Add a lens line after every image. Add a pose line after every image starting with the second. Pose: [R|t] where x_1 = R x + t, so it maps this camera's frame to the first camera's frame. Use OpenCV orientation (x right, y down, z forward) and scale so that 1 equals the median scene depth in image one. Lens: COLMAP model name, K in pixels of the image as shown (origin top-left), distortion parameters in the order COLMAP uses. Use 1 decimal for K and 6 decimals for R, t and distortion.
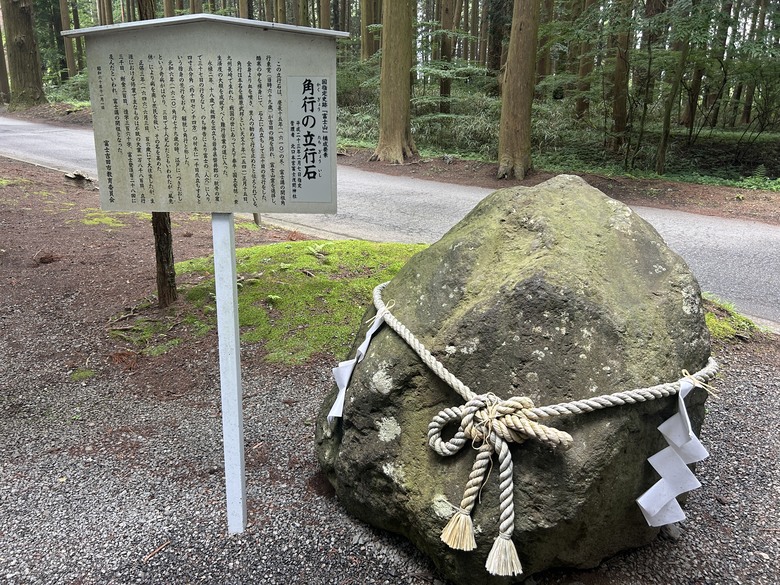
lens RADIAL K [[601.7, 0, 392.2], [0, 601.7, 291.1], [0, 0, 1]] dist [0.004456, -0.010535]
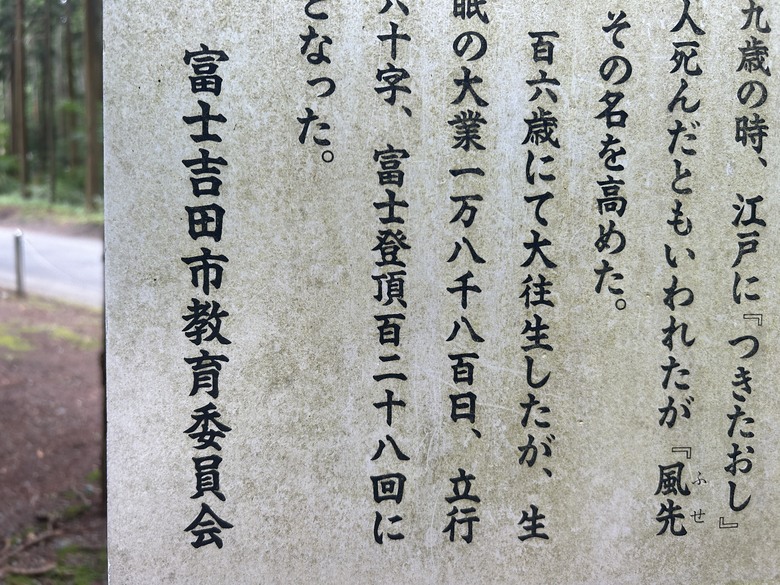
lens RADIAL K [[601.7, 0, 387.1], [0, 601.7, 292.2], [0, 0, 1]] dist [0.004456, -0.010535]
pose [[0.991512, -0.004175, 0.129947, -0.449687], [0.026281, 0.985288, -0.168869, -0.178864], [-0.127330, 0.170851, 0.977035, 0.877554]]
